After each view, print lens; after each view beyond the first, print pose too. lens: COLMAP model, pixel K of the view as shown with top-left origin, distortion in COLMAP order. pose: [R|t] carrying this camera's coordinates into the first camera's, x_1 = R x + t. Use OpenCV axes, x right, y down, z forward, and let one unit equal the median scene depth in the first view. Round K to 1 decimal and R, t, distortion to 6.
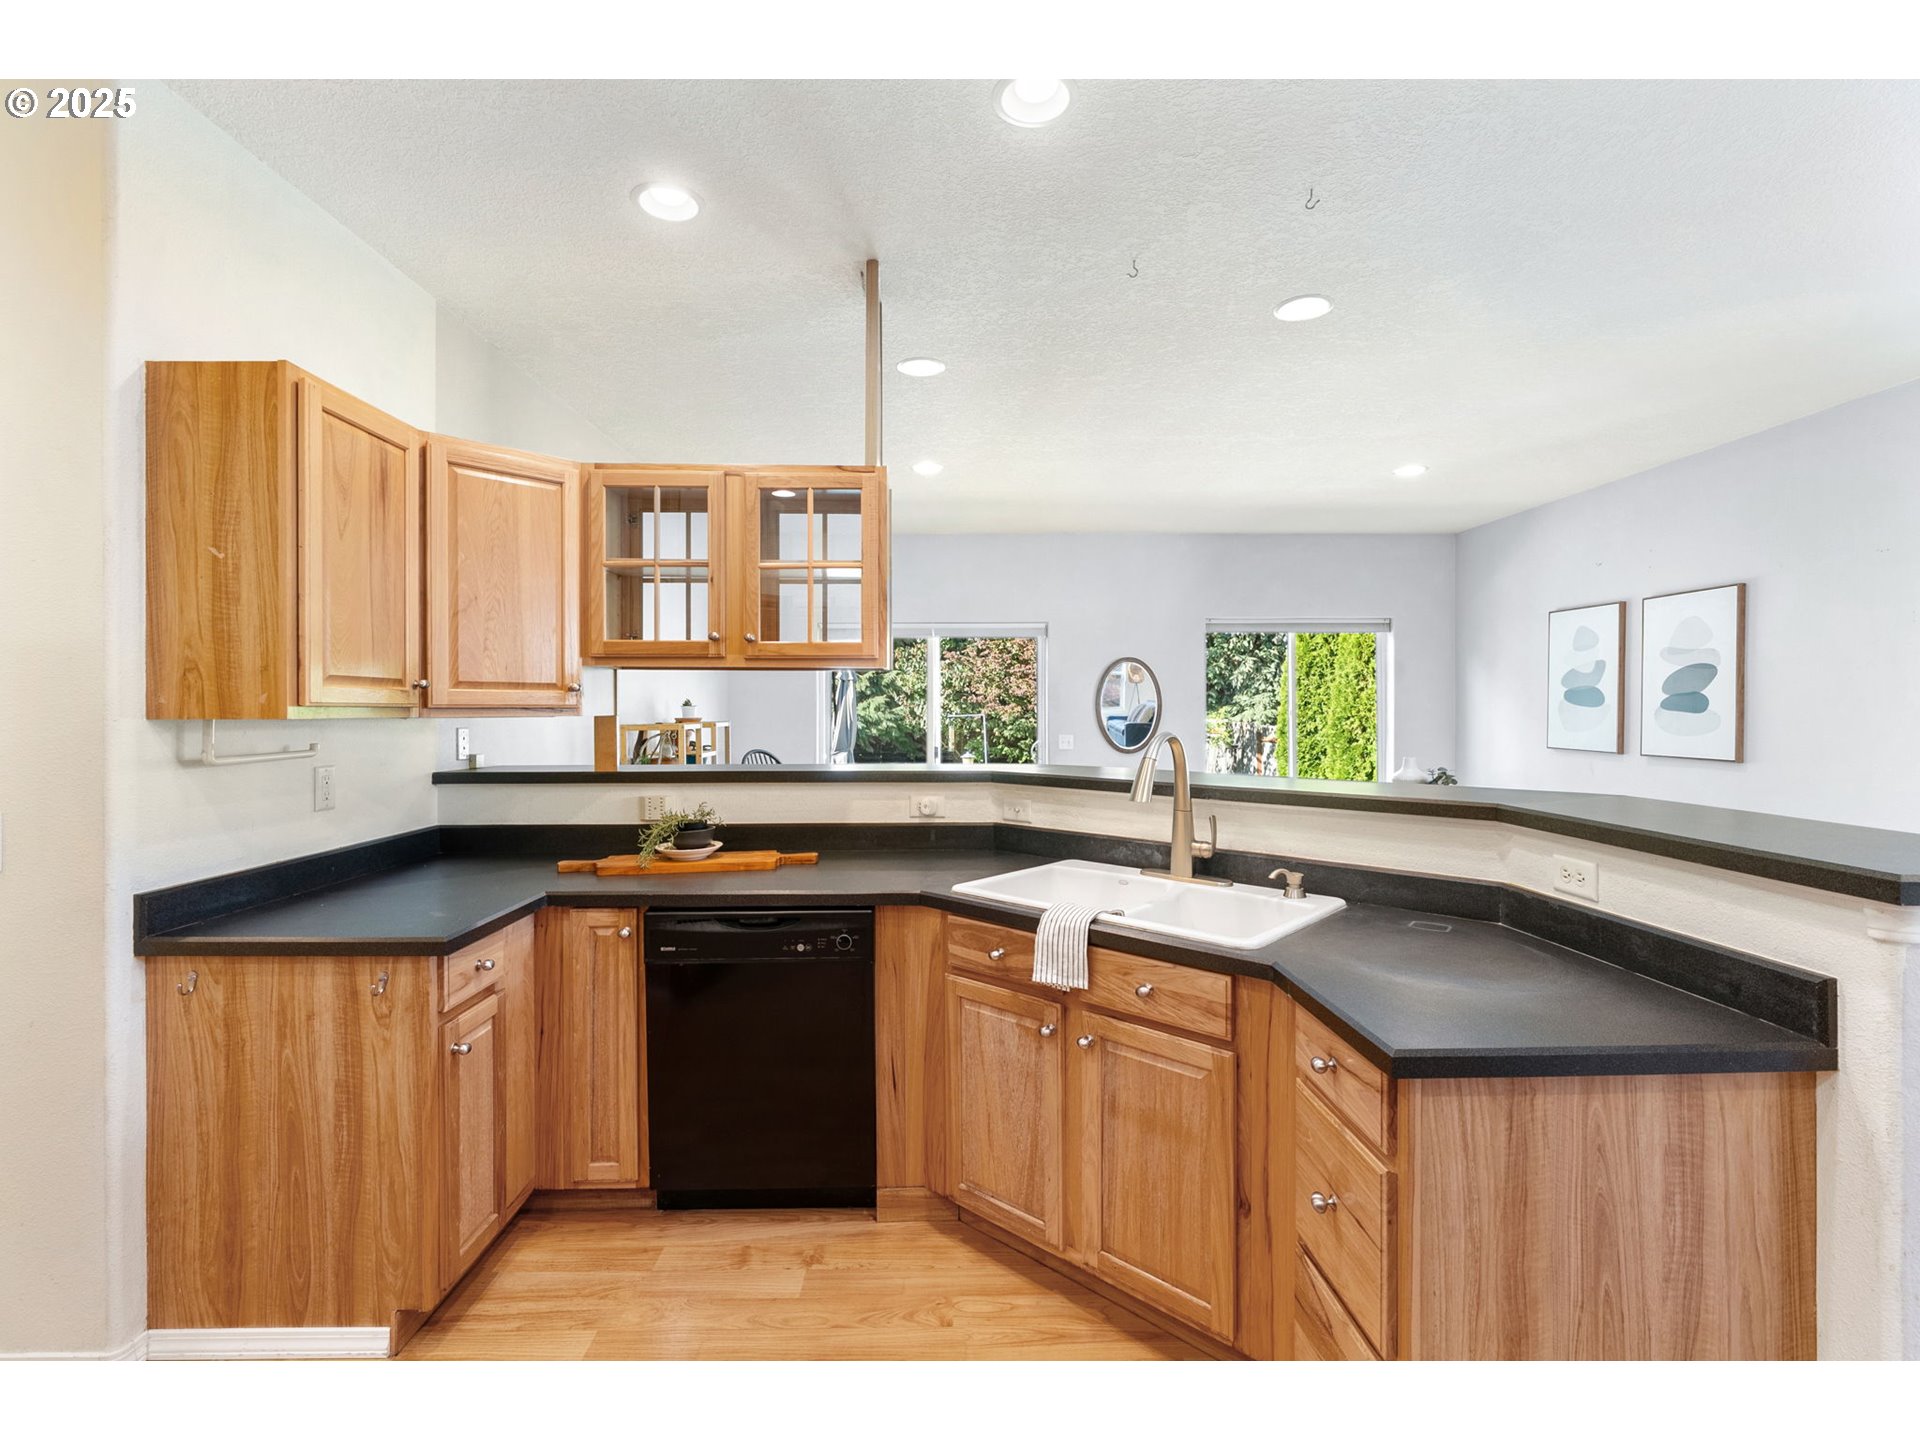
lens RADIAL K [[866.9, 0, 960.0], [0, 866.9, 720.0], [0, 0, 1]] dist [-0.001358, -0.000046]
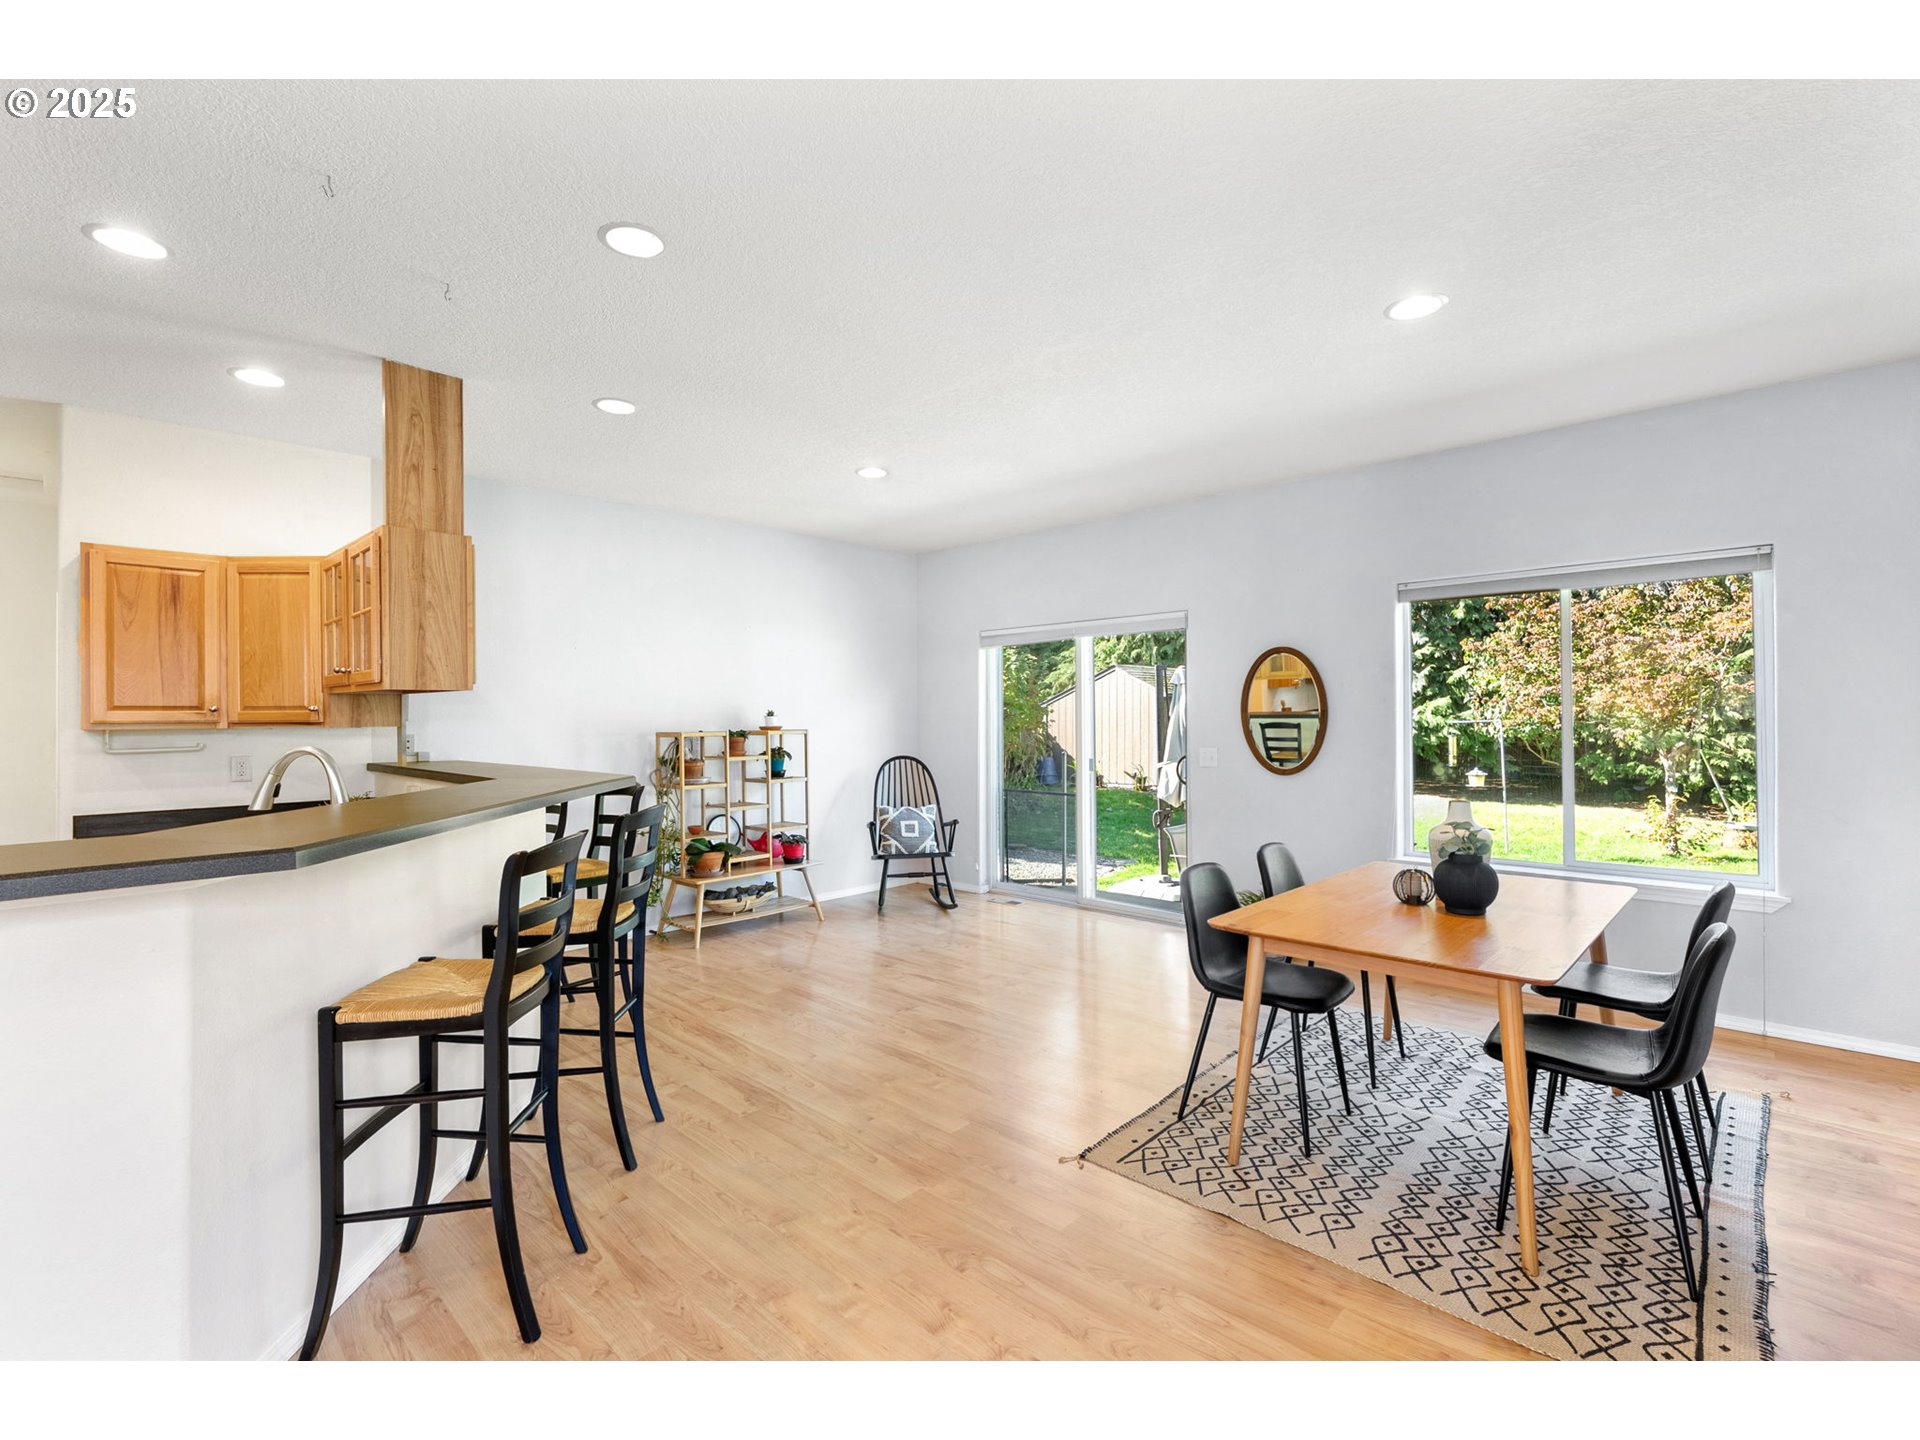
lens RADIAL K [[866.9, 0, 960.0], [0, 866.9, 720.0], [0, 0, 1]] dist [-0.001358, -0.000046]
pose [[0.711244, -0.000501, -0.702945, 0.519432], [-0.002630, 0.999991, -0.003373, -0.005730], [0.702940, 0.004248, 0.711236, 0.269549]]
